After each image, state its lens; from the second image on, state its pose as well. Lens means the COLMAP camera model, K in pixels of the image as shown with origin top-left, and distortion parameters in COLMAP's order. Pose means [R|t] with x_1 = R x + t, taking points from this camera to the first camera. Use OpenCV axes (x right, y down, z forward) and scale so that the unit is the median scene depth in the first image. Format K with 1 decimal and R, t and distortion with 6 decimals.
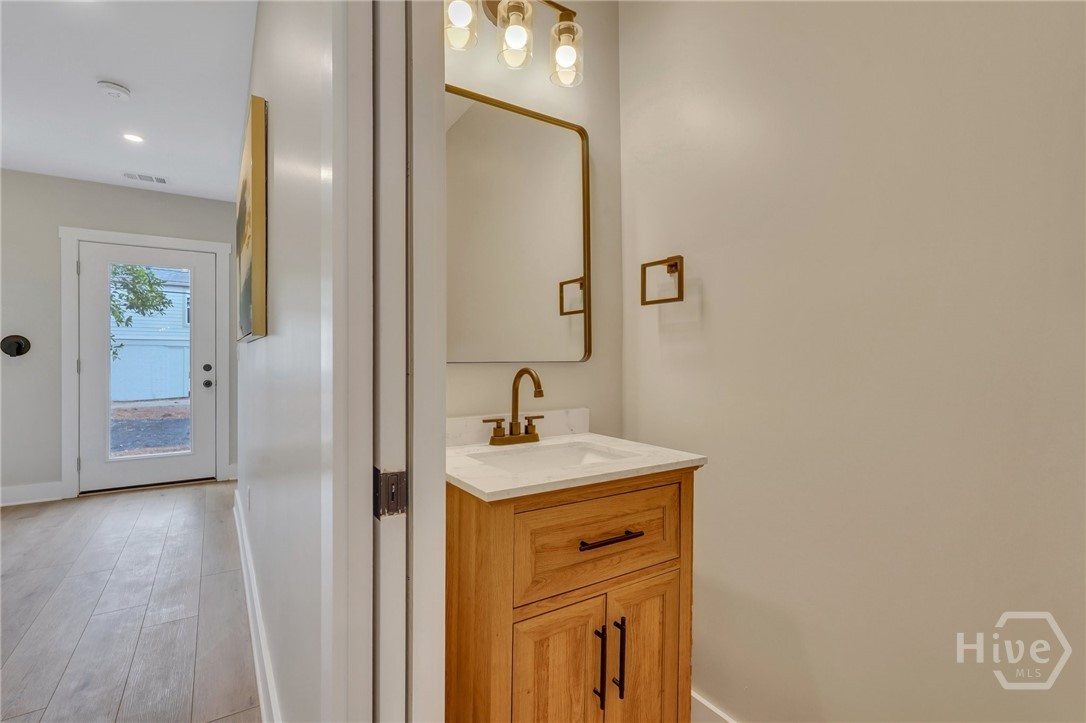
lens RADIAL K [[495.5, 0, 548.7], [0, 495.5, 362.5], [0, 0, 1]] dist [-0.001390, -0.000722]
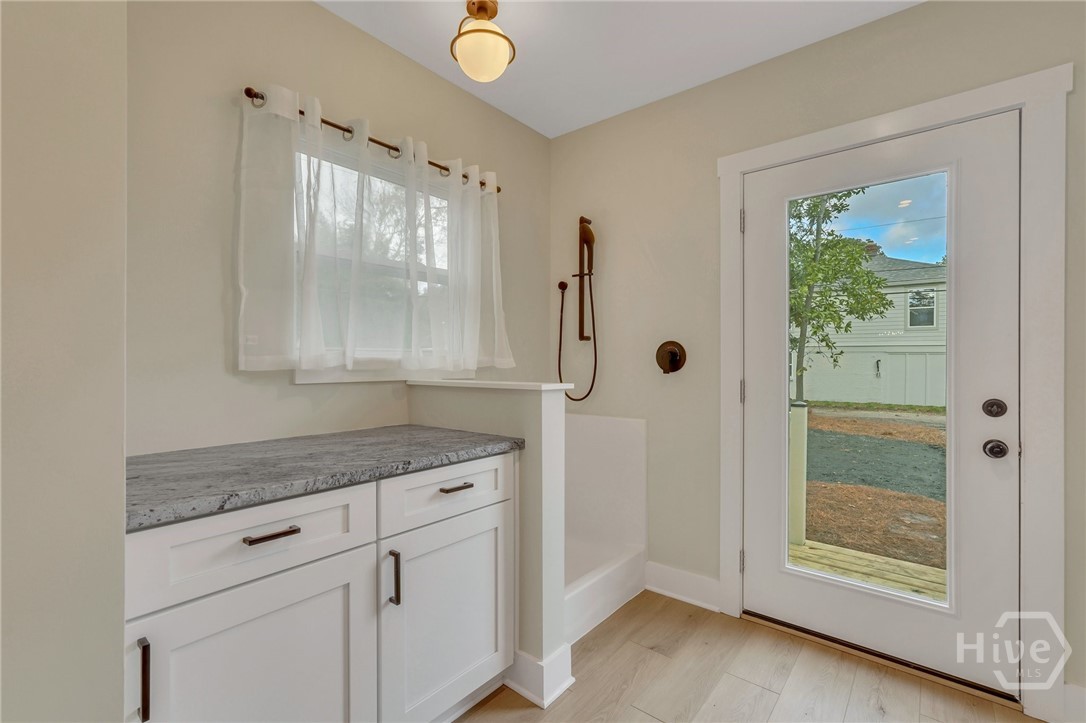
lens RADIAL K [[481.3, 0, 546.1], [0, 481.3, 358.0], [0, 0, 1]] dist [0.001644, 0.002030]
pose [[0.294244, -0.007752, -0.955699, -0.149757], [-0.011735, 0.999862, -0.011723, -0.006979], [0.955658, 0.014665, 0.294112, 0.191809]]
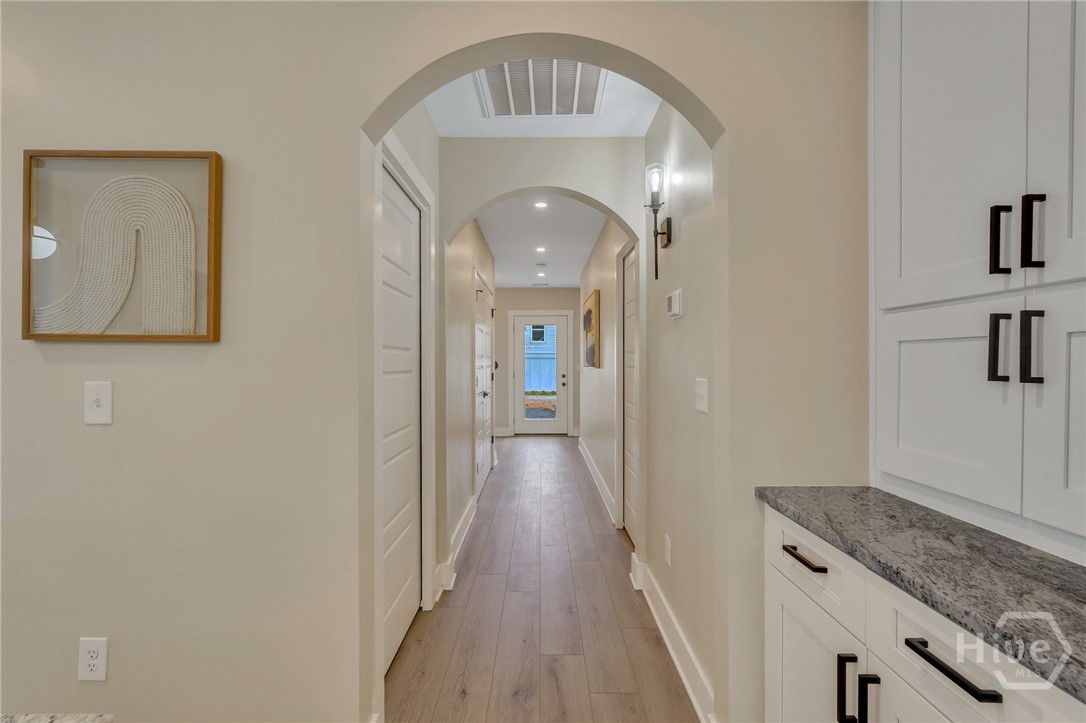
lens RADIAL K [[482.5, 0, 542.3], [0, 482.5, 360.3], [0, 0, 1]] dist [-0.002860, 0.002970]
pose [[0.830686, -0.007809, -0.556686, 0.095253], [-0.001892, 0.999856, -0.016849, -0.006371], [0.556738, 0.015049, 0.830552, -0.203527]]
